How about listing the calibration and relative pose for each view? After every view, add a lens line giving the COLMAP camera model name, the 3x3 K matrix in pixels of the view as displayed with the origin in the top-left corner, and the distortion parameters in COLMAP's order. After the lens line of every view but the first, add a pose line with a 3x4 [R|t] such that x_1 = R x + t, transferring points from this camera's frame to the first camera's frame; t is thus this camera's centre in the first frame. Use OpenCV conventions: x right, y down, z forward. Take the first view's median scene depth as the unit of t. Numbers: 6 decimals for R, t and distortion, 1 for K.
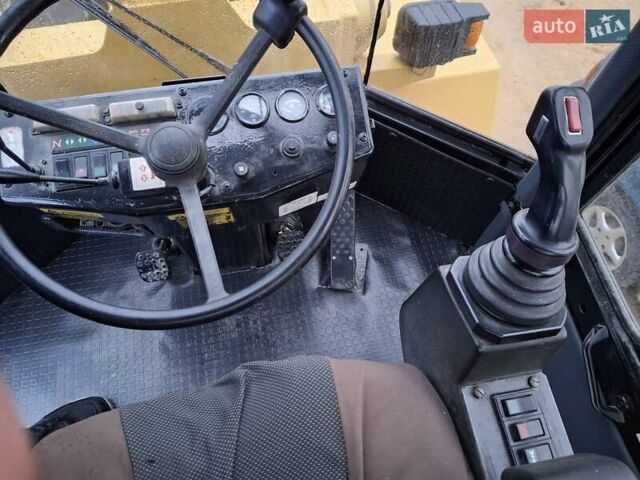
lens RADIAL K [[470.6, 0, 320.0], [0, 470.6, 240.0], [0, 0, 1]] dist [0.093339, -0.169406]
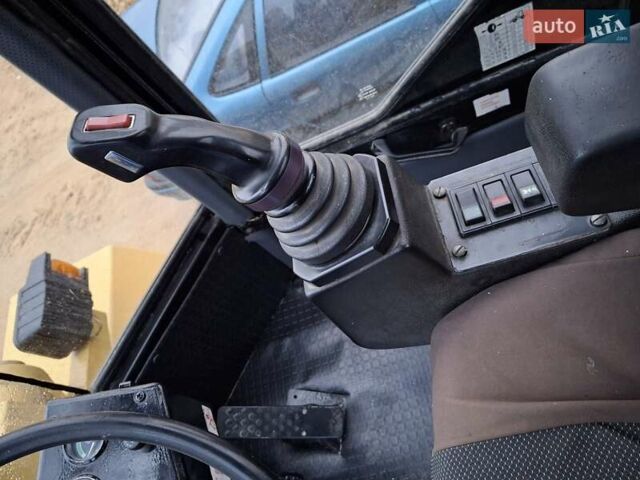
lens RADIAL K [[470.6, 0, 320.0], [0, 470.6, 240.0], [0, 0, 1]] dist [0.093339, -0.169406]
pose [[-0.000225, -0.920246, 0.391339, 0.023986], [0.998785, 0.019079, 0.045439, 0.031684], [-0.049282, 0.390874, 0.919124, 0.183977]]
